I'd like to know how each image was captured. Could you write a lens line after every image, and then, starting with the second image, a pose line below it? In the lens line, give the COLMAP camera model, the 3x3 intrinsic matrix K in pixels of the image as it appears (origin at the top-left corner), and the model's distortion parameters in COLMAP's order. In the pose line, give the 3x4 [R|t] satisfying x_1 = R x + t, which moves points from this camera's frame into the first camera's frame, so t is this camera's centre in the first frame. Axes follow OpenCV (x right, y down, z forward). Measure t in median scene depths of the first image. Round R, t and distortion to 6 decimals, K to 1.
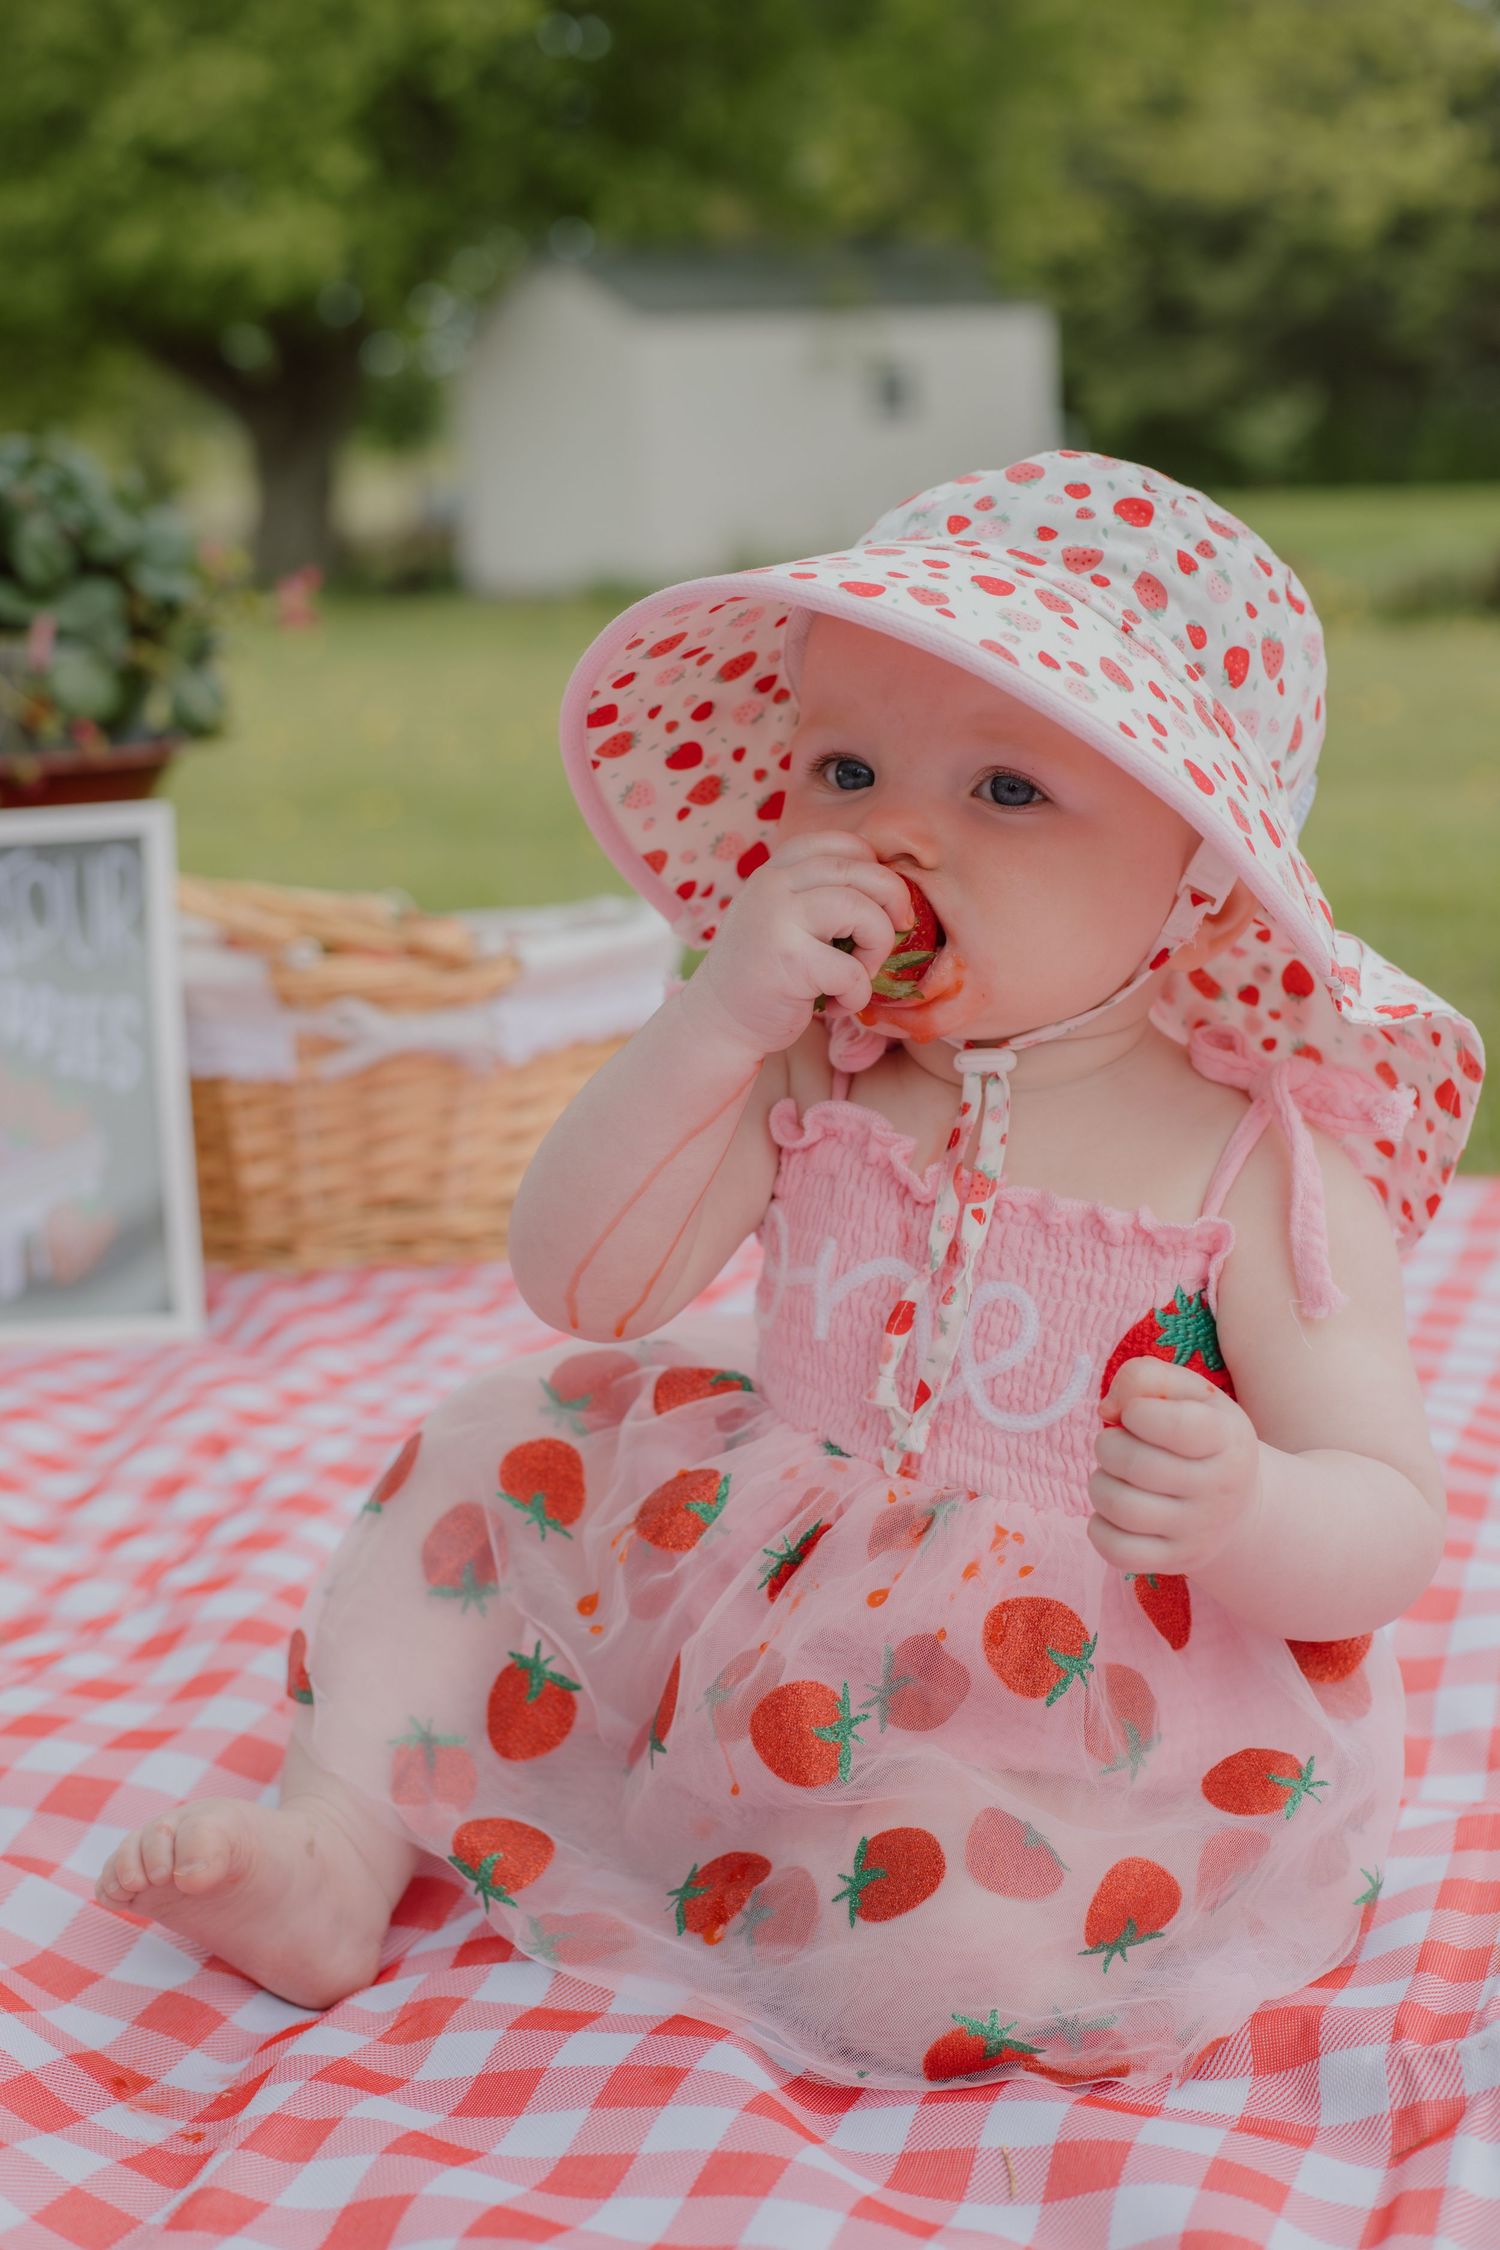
lens RADIAL K [[3353.4, 0, 750.0], [0, 3353.4, 1125.0], [0, 0, 1]] dist [-0.011501, -0.033935]
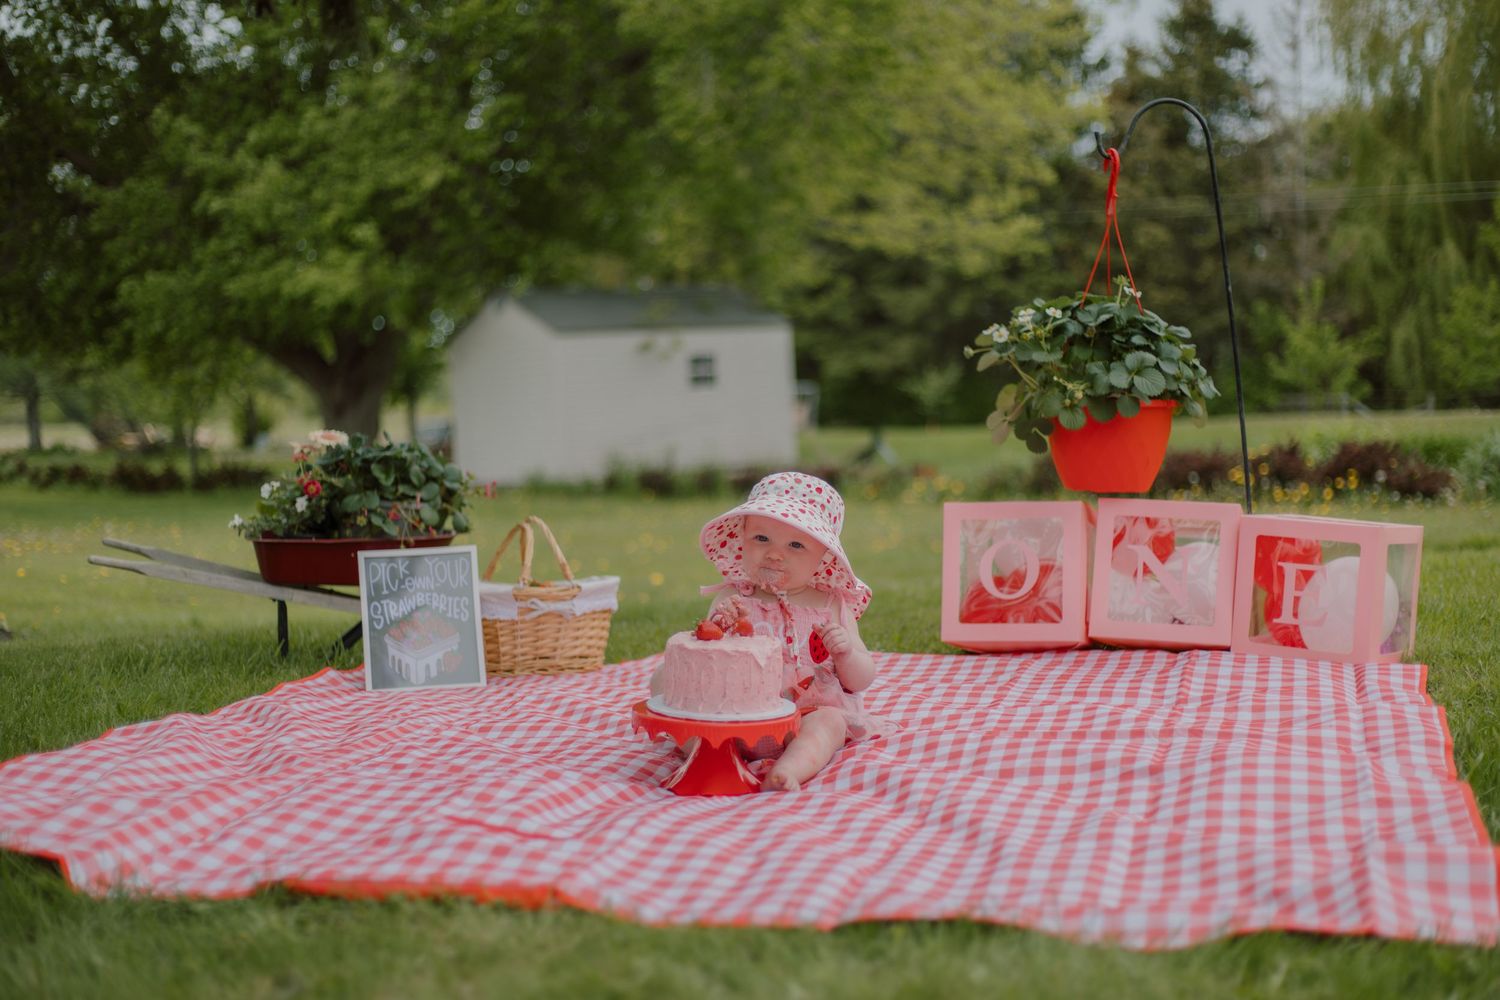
lens RADIAL K [[2237.7, 0, 750.0], [0, 2237.7, 500.0], [0, 0, 1]] dist [-0.059487, -0.030801]
pose [[0.998170, -0.004505, 0.060295, -0.003695], [0.013513, 0.988618, -0.149840, 0.028679], [-0.058934, 0.150381, 0.986870, -0.182181]]
